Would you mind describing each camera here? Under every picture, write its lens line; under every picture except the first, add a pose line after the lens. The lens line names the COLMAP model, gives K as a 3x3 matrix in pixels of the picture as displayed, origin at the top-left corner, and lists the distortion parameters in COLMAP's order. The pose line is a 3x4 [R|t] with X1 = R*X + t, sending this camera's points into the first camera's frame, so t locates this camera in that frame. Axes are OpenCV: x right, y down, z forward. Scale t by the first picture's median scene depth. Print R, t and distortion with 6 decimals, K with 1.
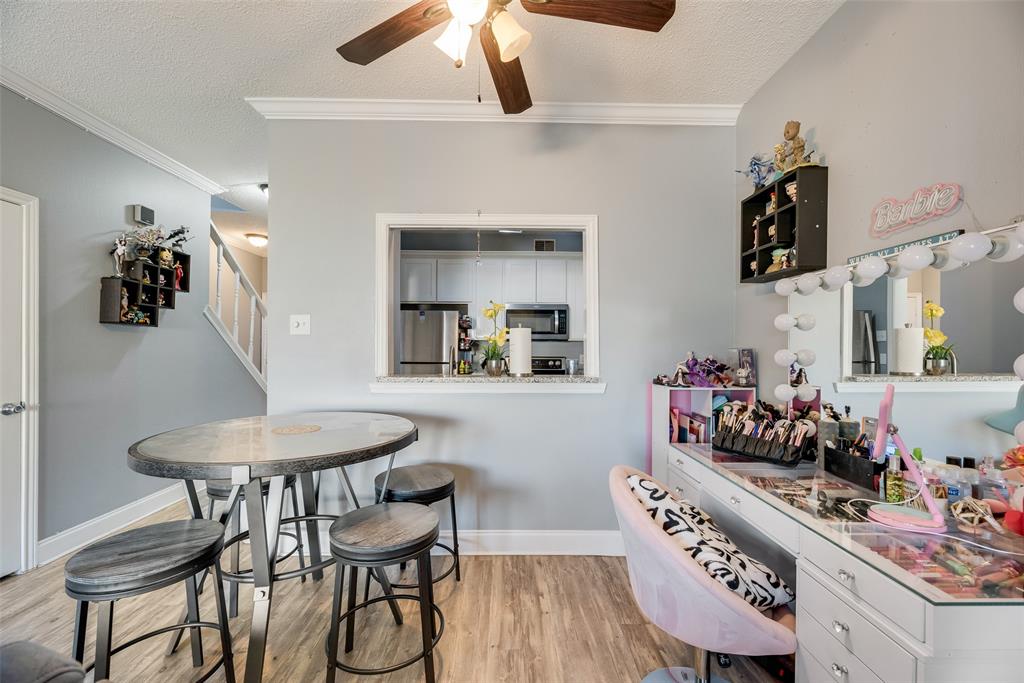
lens RADIAL K [[420.5, 0, 514.0], [0, 420.5, 343.0], [0, 0, 1]] dist [0.002161, 0.000568]
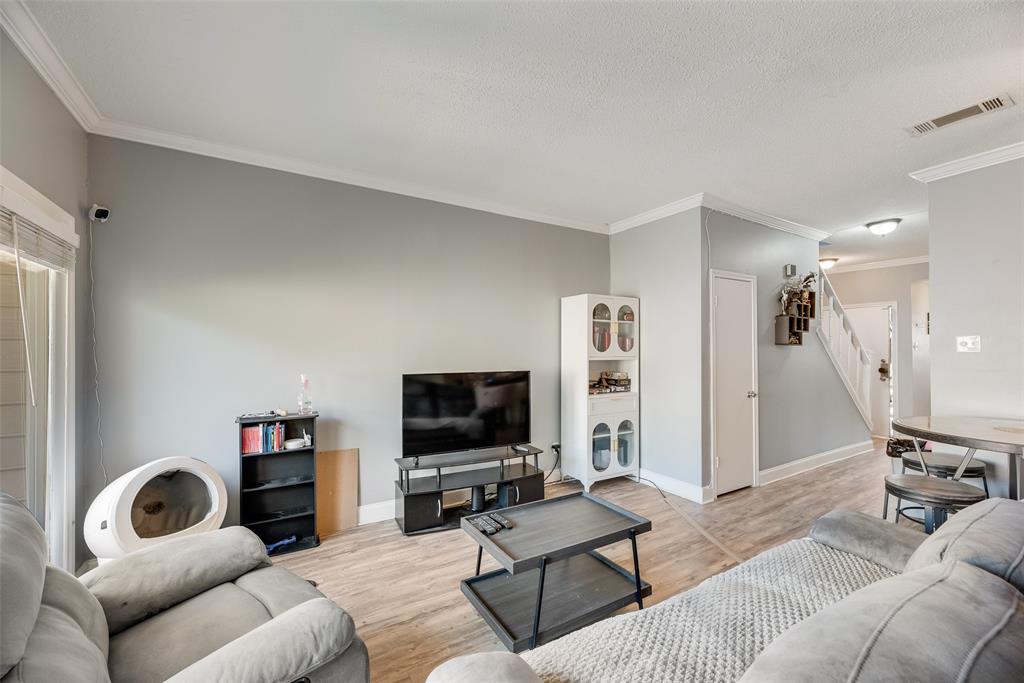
lens RADIAL K [[420.5, 0, 516.5], [0, 420.5, 349.6], [0, 0, 1]] dist [0.002161, 0.000568]
pose [[0.527283, -0.009124, -0.849641, -0.163357], [0.016901, 0.999857, -0.000249, -0.049636], [0.849522, -0.014228, 0.527362, -0.725478]]
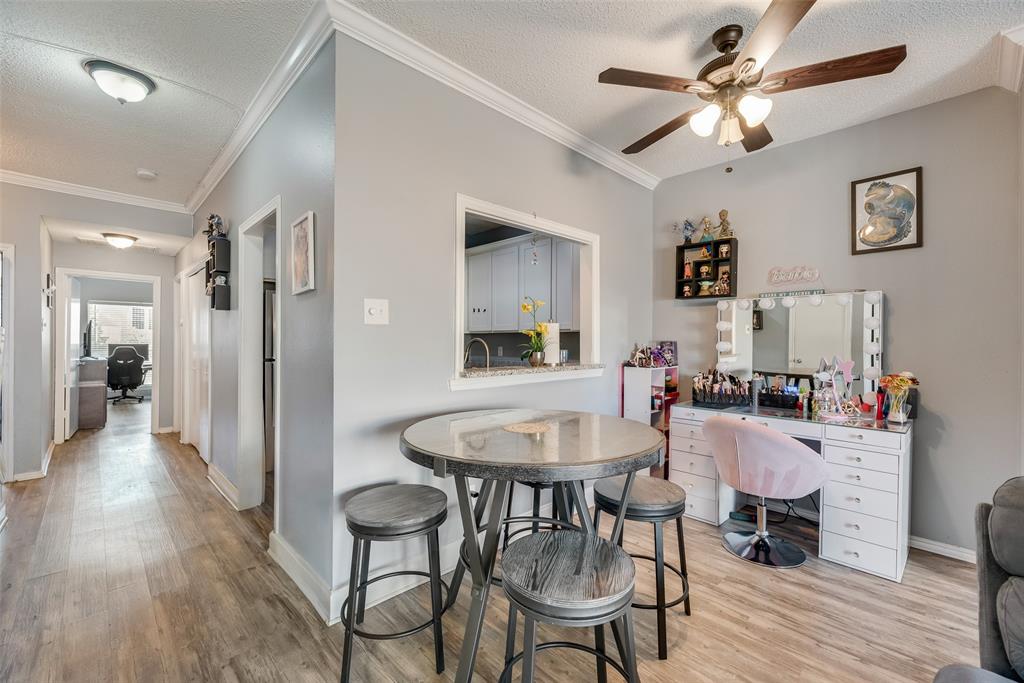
lens RADIAL K [[420.5, 0, 517.8], [0, 420.5, 343.1], [0, 0, 1]] dist [0.002161, 0.000568]
pose [[0.723053, -0.005730, 0.690768, -0.854818], [-0.009695, 0.999783, 0.018441, -0.002180], [-0.690724, -0.020031, 0.722841, 0.246328]]
